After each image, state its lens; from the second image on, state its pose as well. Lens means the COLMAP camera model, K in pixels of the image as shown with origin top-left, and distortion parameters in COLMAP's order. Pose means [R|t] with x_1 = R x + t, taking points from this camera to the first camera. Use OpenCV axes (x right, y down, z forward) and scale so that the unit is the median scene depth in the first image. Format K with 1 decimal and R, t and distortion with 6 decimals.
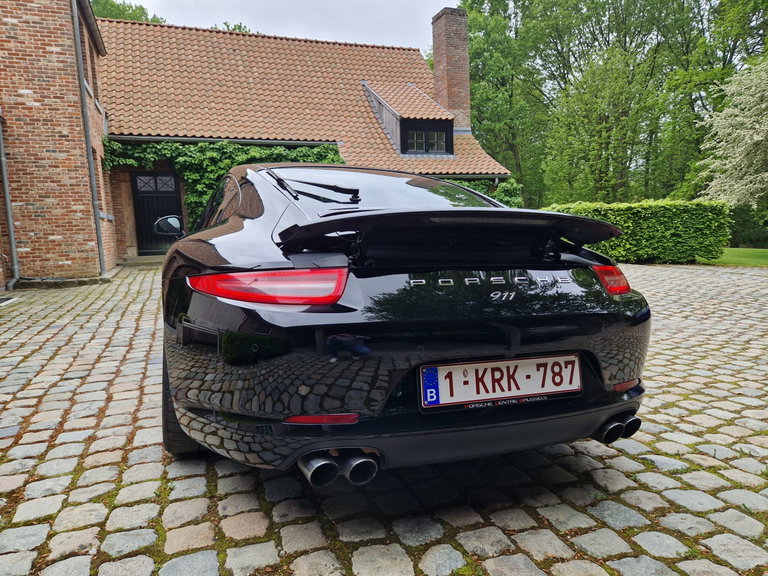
lens RADIAL K [[521.3, 0, 380.0], [0, 521.3, 296.2], [0, 0, 1]] dist [0.053771, -0.051704]
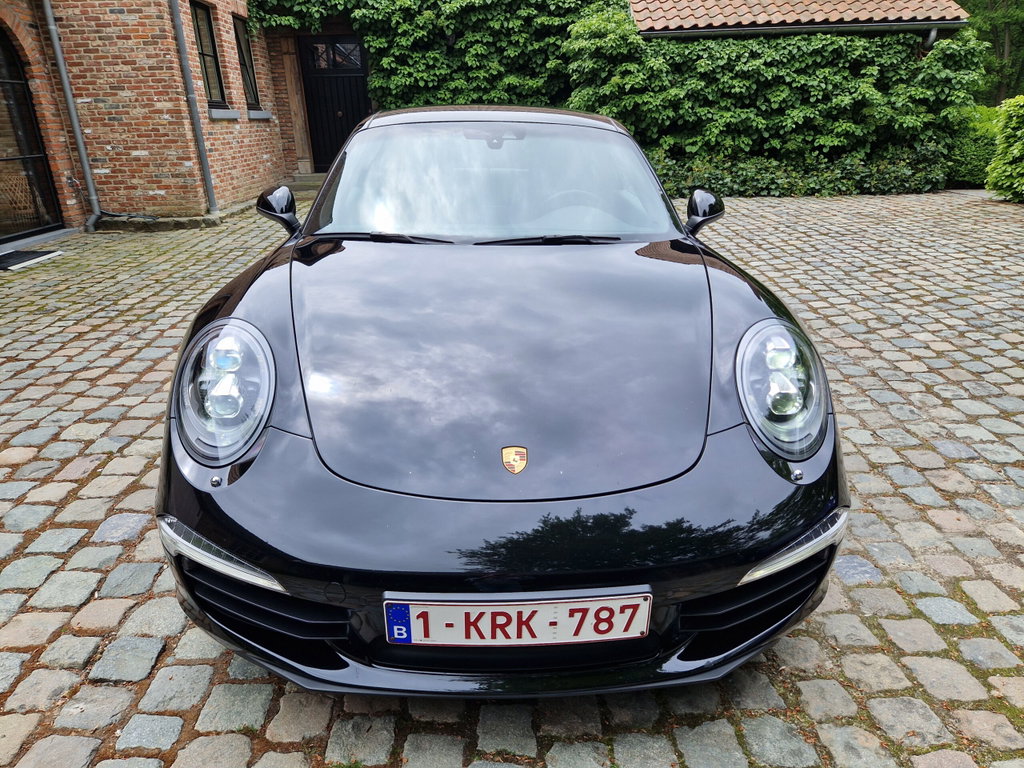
lens RADIAL K [[695.0, 0, 513.7], [0, 695.0, 406.3], [0, 0, 1]] dist [0.053771, -0.051704]
pose [[0.944181, 0.133520, -0.301157, 0.152060], [-0.047478, 0.959789, 0.276677, -0.073628], [0.325989, -0.246935, 0.912554, 0.258967]]
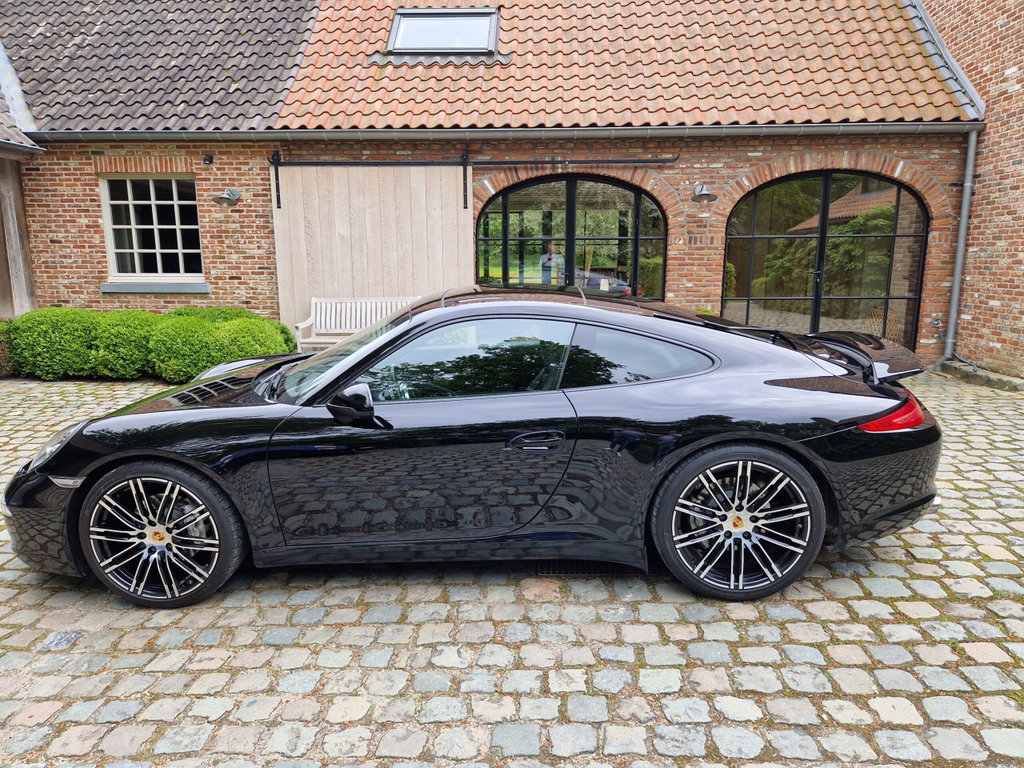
lens RADIAL K [[695.0, 0, 508.5], [0, 695.0, 387.6], [0, 0, 1]] dist [0.053771, -0.051704]
pose [[-0.411943, 0.196421, -0.889787, 0.389476], [-0.100151, 0.960815, 0.258467, -0.175772], [0.905689, 0.195587, -0.376129, 0.823345]]
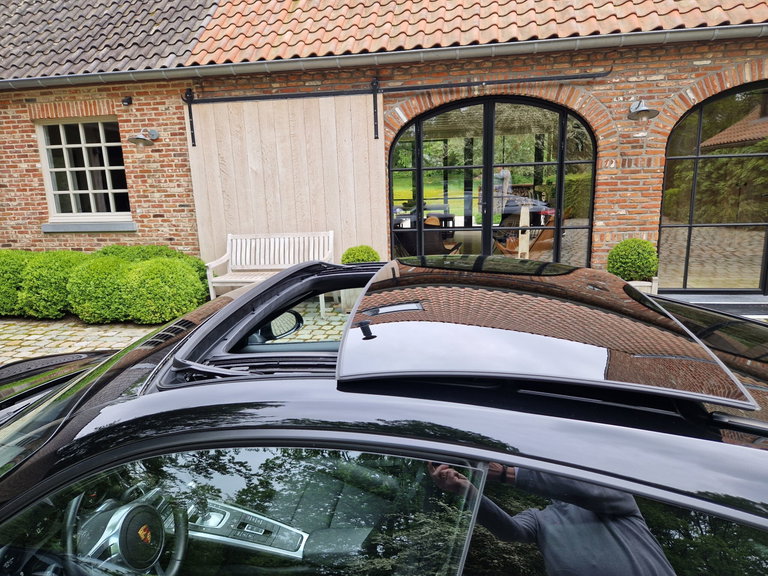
lens RADIAL K [[521.3, 0, 381.9], [0, 521.3, 287.4], [0, 0, 1]] dist [0.053771, -0.051704]
pose [[-0.510967, 0.223112, -0.830141, 0.129306], [-0.058276, 0.954516, 0.292409, -0.173720], [0.857623, 0.197788, -0.474724, 0.734433]]
